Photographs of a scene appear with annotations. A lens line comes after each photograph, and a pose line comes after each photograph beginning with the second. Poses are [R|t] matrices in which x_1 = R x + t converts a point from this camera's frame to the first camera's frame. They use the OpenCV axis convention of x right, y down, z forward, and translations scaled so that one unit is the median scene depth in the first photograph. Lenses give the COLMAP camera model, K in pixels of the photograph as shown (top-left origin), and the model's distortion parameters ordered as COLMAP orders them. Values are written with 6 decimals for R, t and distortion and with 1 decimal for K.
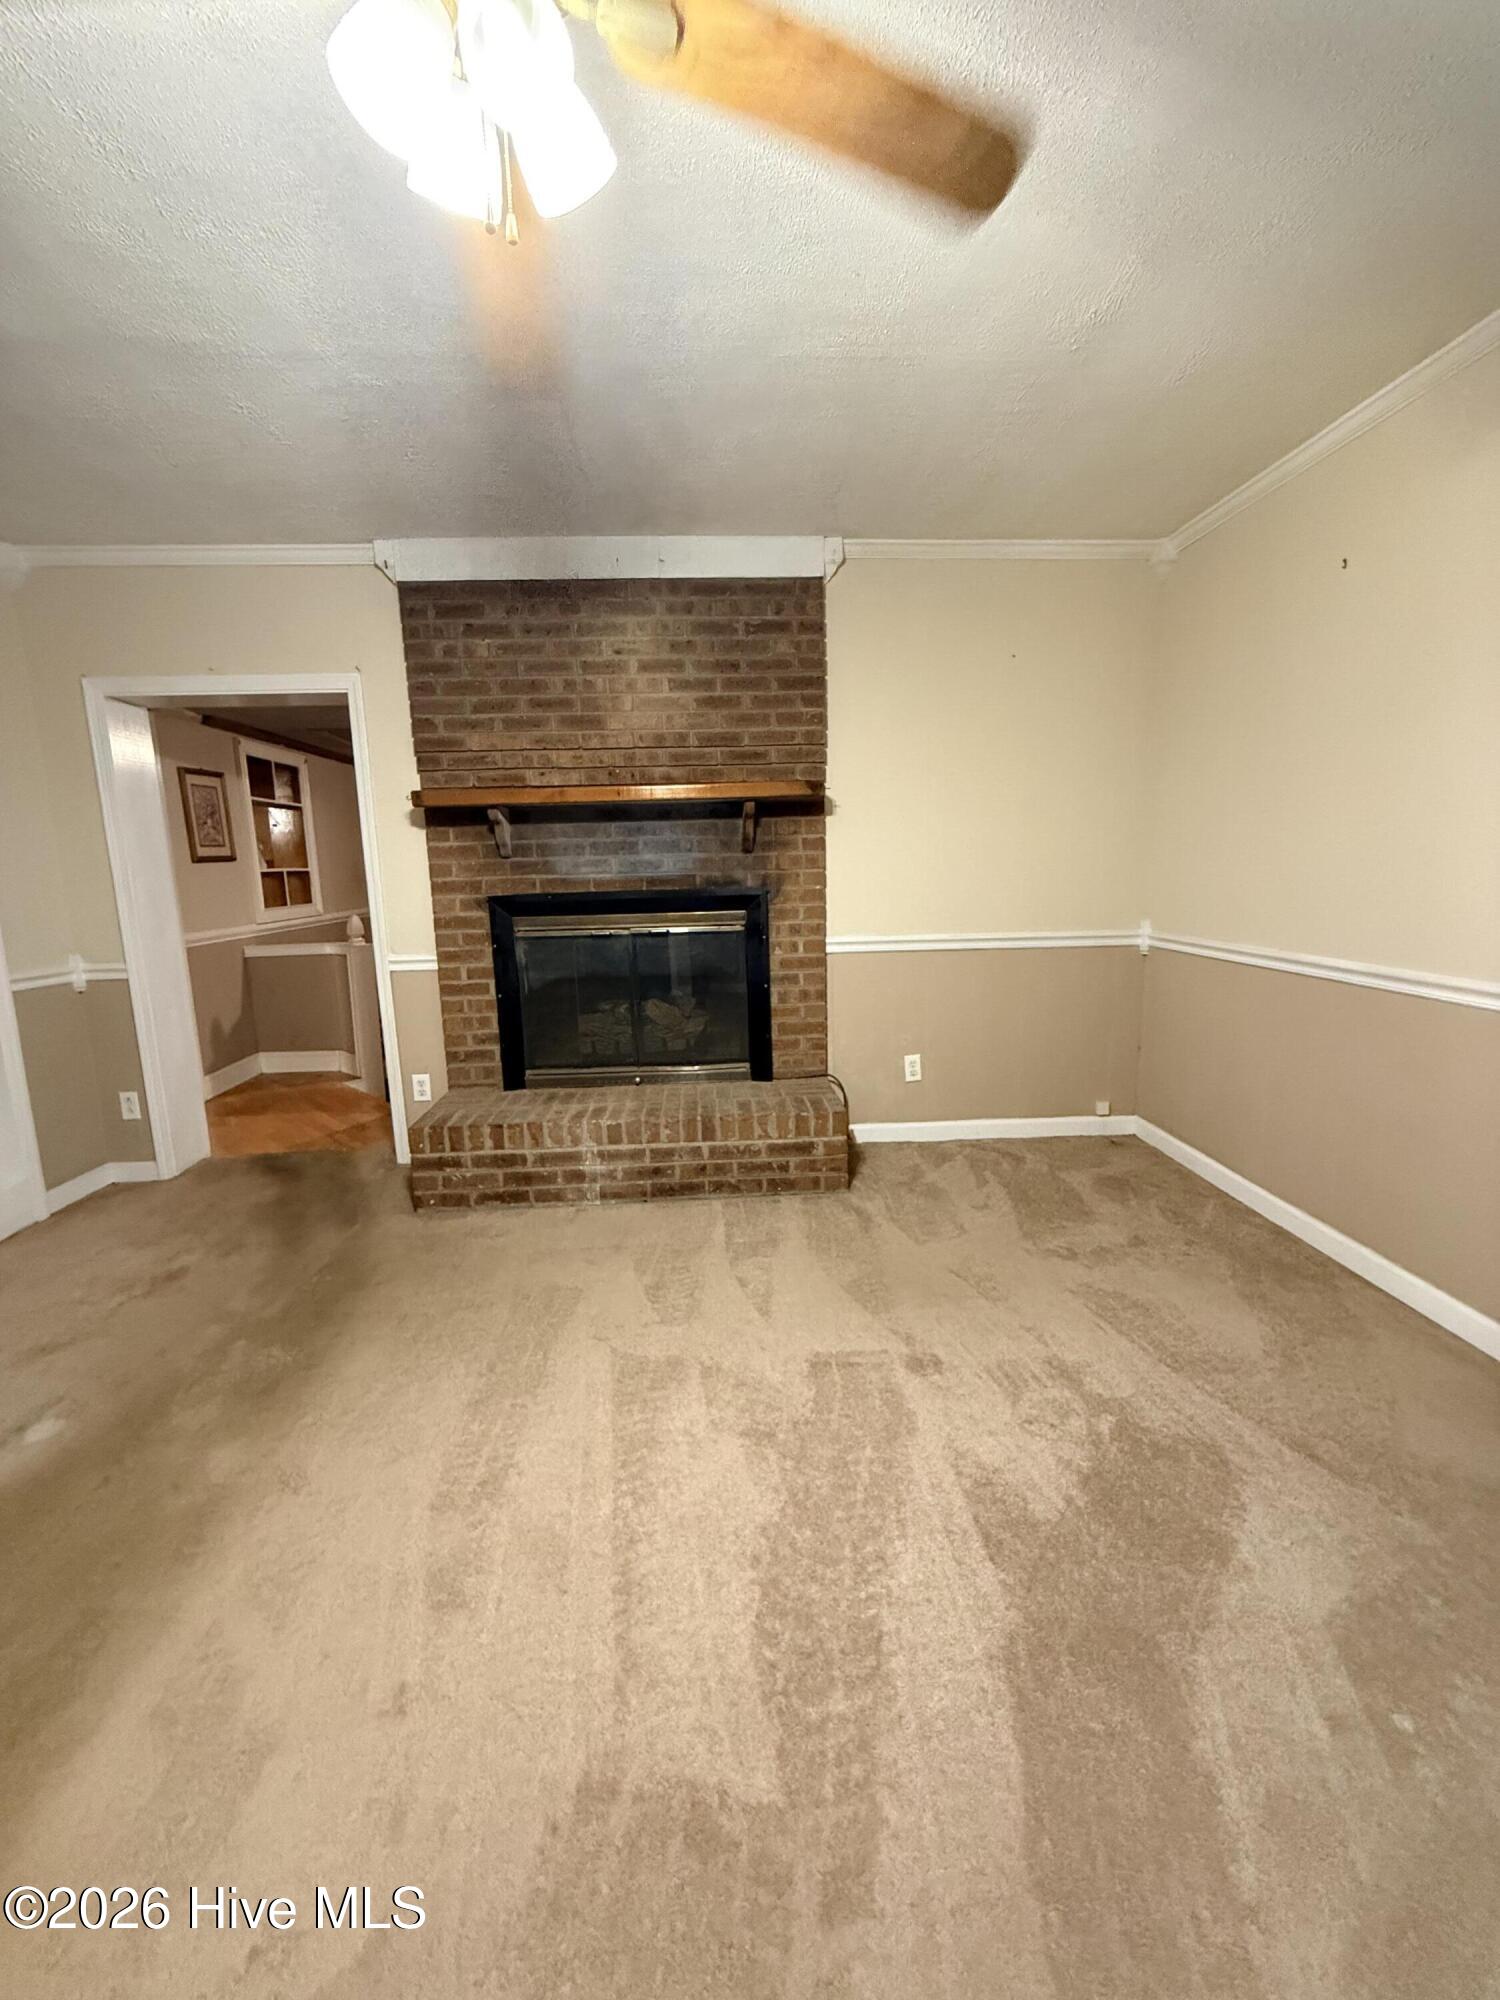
lens RADIAL K [[799.5, 0, 746.3], [0, 799.5, 990.2], [0, 0, 1]] dist [-0.000623, 0.000083]
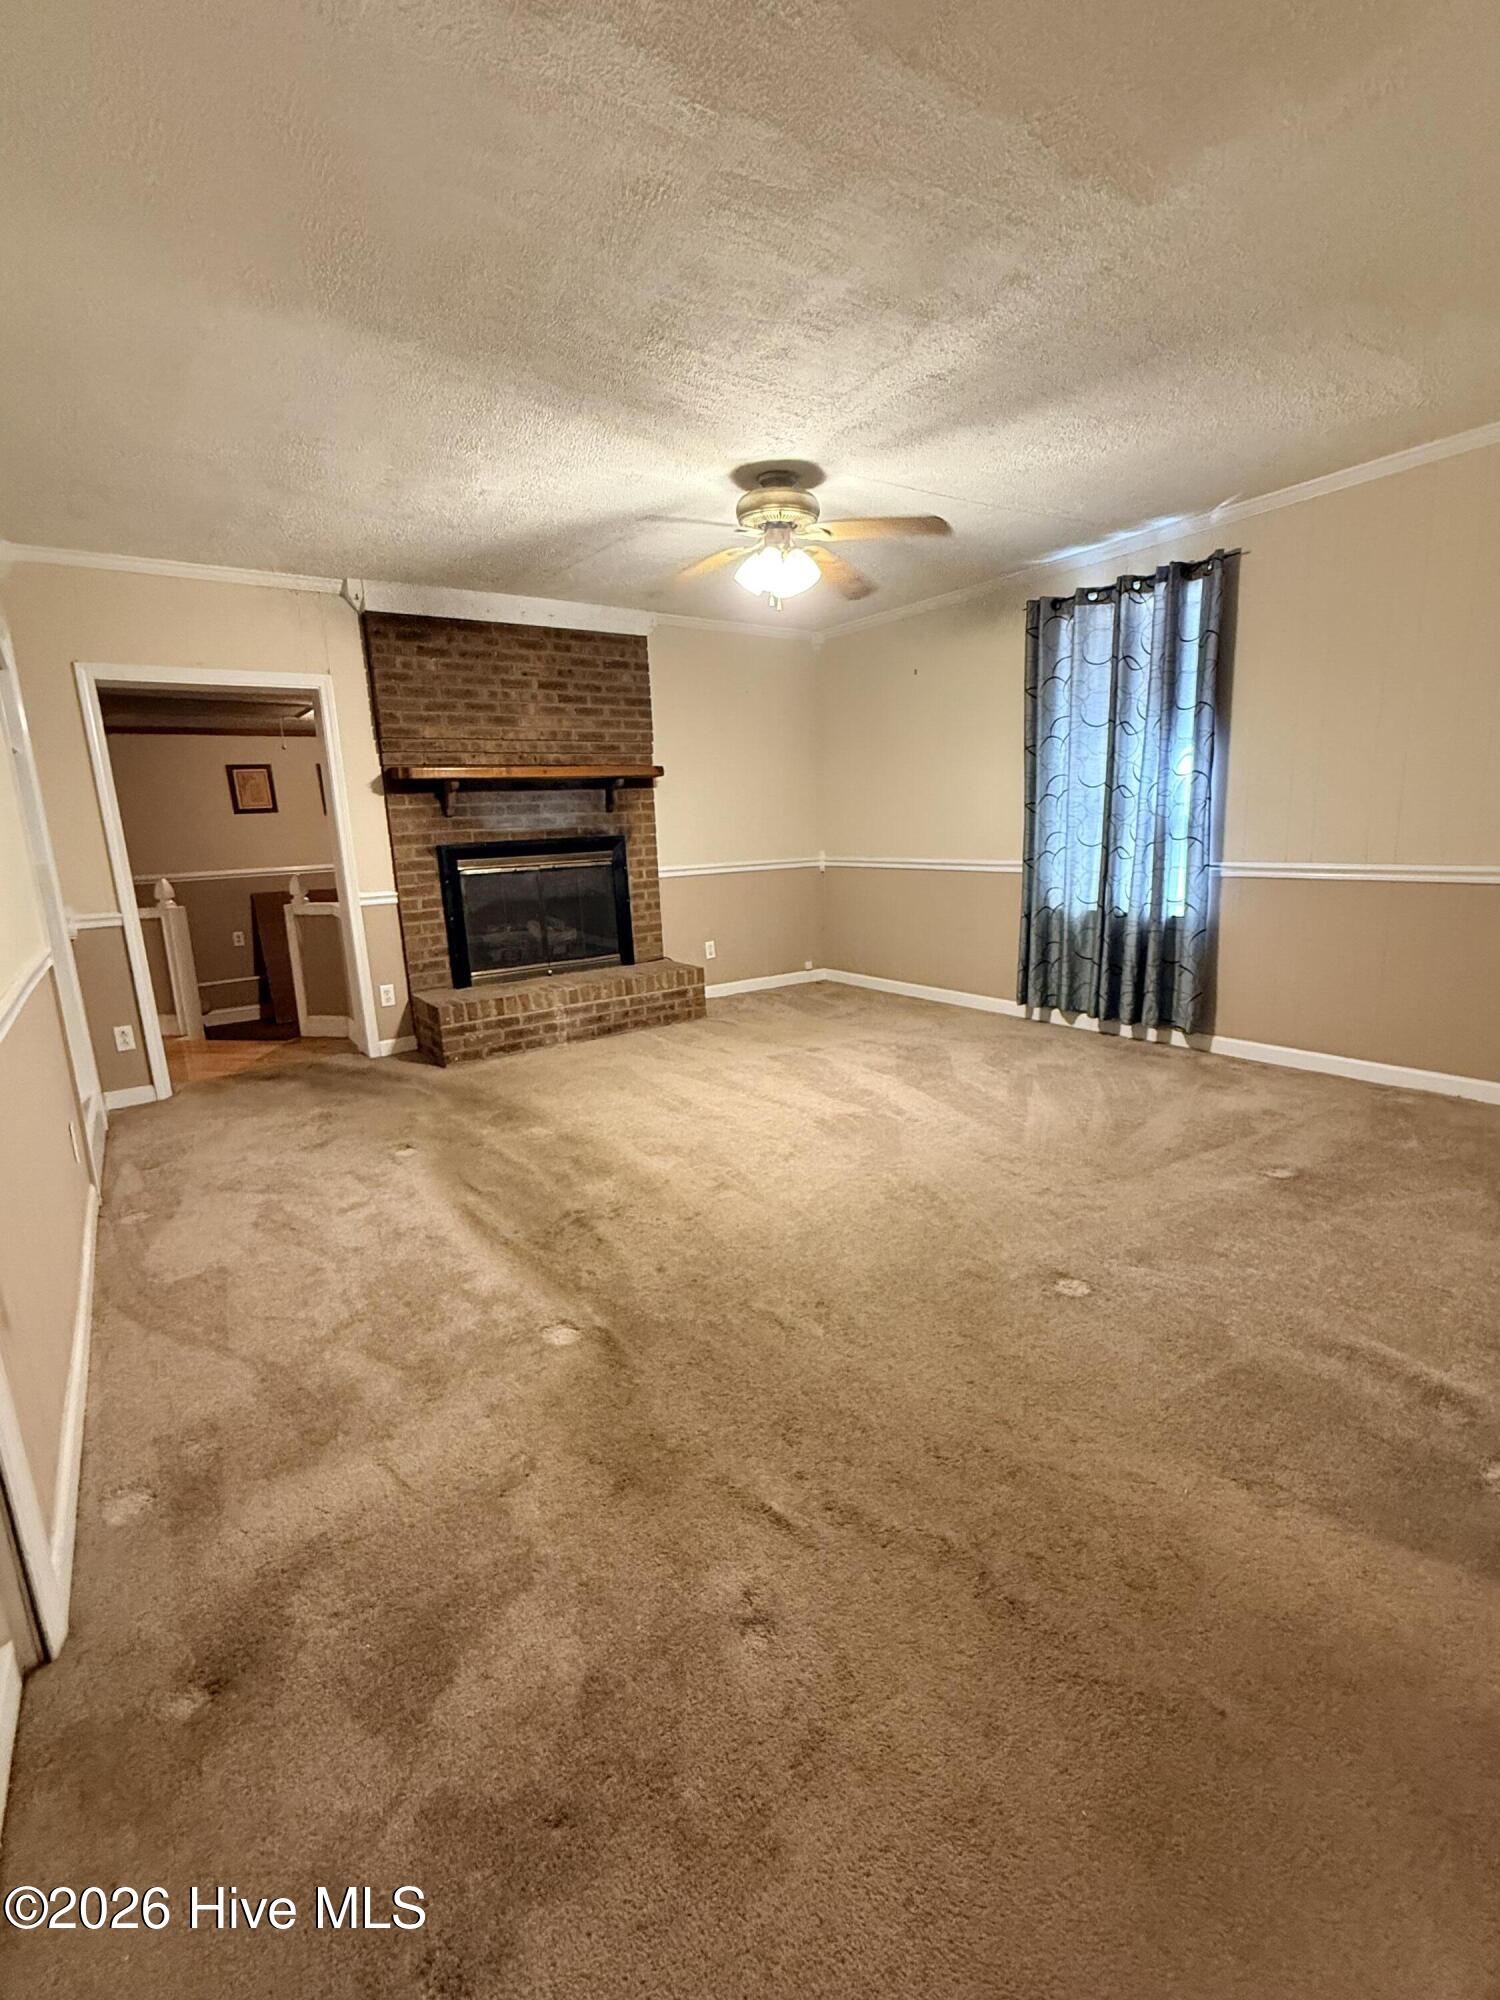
lens RADIAL K [[881.6, 0, 753.8], [0, 881.6, 987.8], [0, 0, 1]] dist [-0.008747, 0.001011]
pose [[0.846696, -0.109430, 0.520703, -0.687643], [0.103761, 0.993792, 0.040131, 0.121252], [-0.521862, 0.020050, 0.852794, -0.561591]]
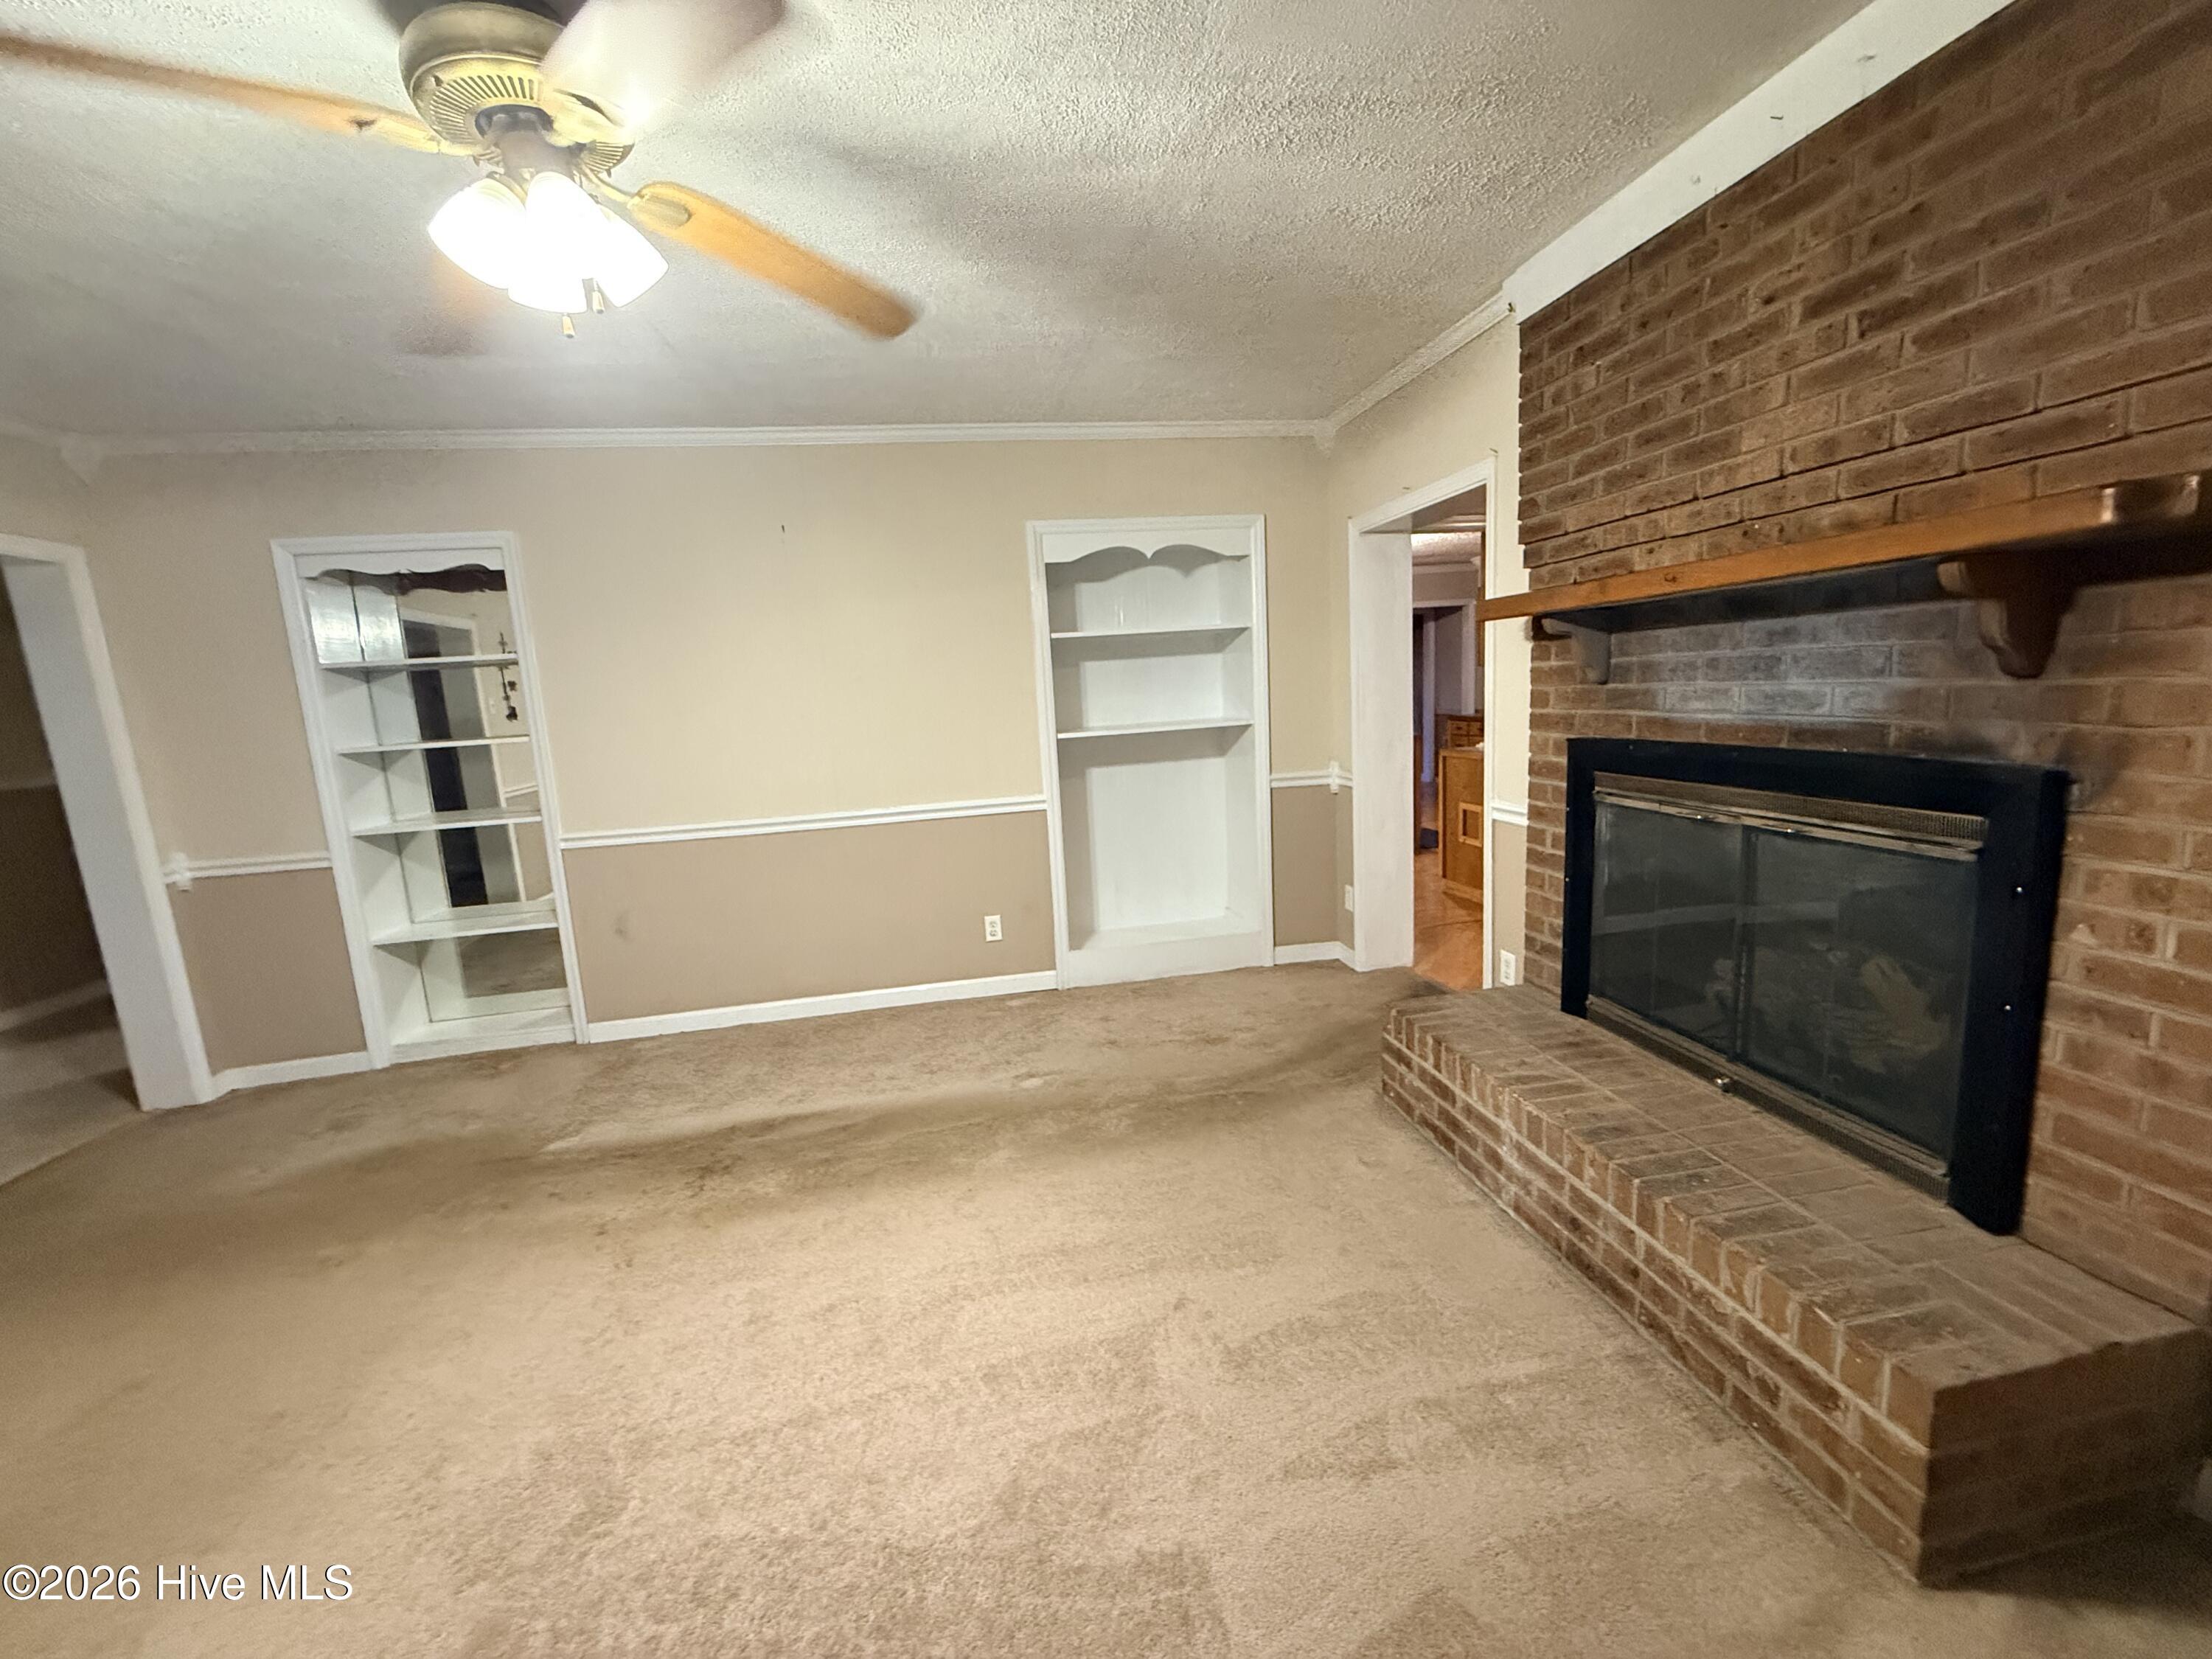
lens RADIAL K [[884.3, 0, 1103.8], [0, 884.3, 827.2], [0, 0, 1]] dist [-0.000623, 0.000083]
pose [[0.123585, 0.174425, -0.976884, 0.407396], [-0.102807, 0.981384, 0.162223, -0.126469], [0.986994, 0.080382, 0.139217, 0.498808]]
